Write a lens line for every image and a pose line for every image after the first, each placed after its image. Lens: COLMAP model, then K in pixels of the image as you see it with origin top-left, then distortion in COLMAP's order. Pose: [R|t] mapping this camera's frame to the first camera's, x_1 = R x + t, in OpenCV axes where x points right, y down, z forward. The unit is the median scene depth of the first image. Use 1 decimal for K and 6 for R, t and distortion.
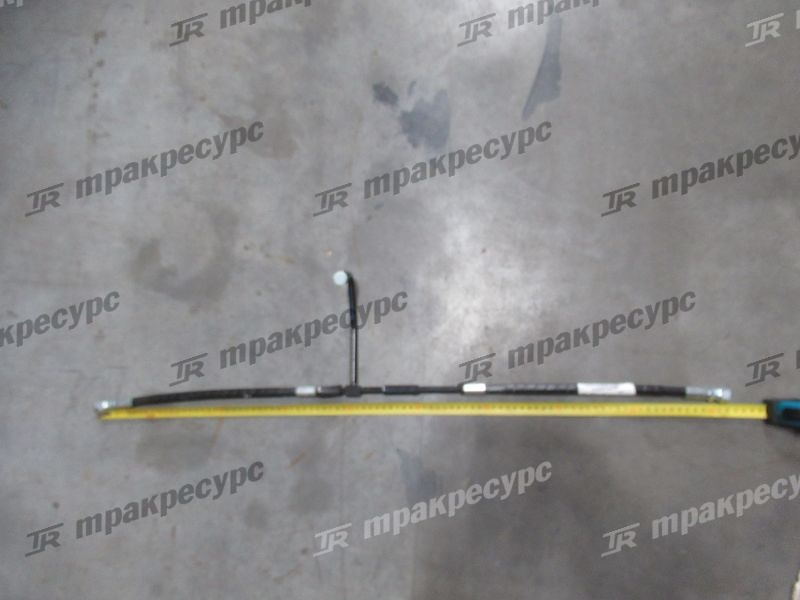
lens RADIAL K [[575.0, 0, 400.0], [0, 575.0, 300.0], [0, 0, 1]] dist [-0.000594, -0.003027]
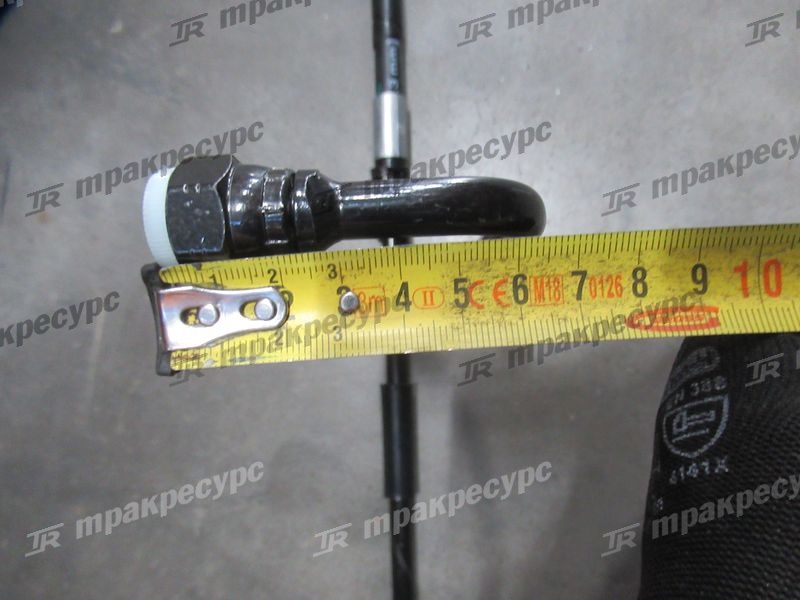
lens RADIAL K [[575.0, 0, 400.0], [0, 575.0, 300.0], [0, 0, 1]] dist [-0.000594, -0.003027]
pose [[1.000000, -0.000127, 0.000014, 0.351580], [0.000127, 1.000000, 0.000222, -0.000056], [-0.000014, -0.000222, 1.000000, 0.000219]]
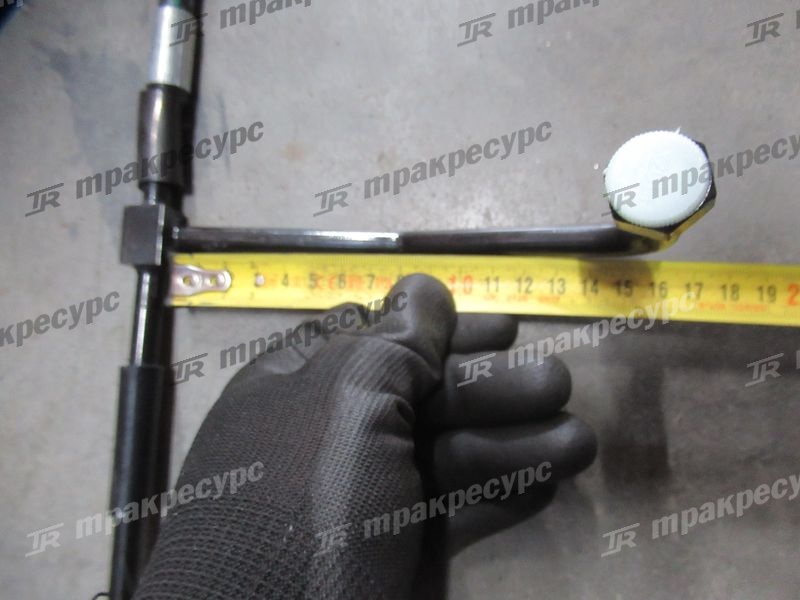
lens RADIAL K [[575.0, 0, 400.0], [0, 575.0, 300.0], [0, 0, 1]] dist [-0.000594, -0.003027]
pose [[1.000000, 0.000070, -0.000313, 0.743788], [-0.000070, 1.000000, -0.000084, 0.000140], [0.000313, 0.000084, 1.000000, -0.000425]]
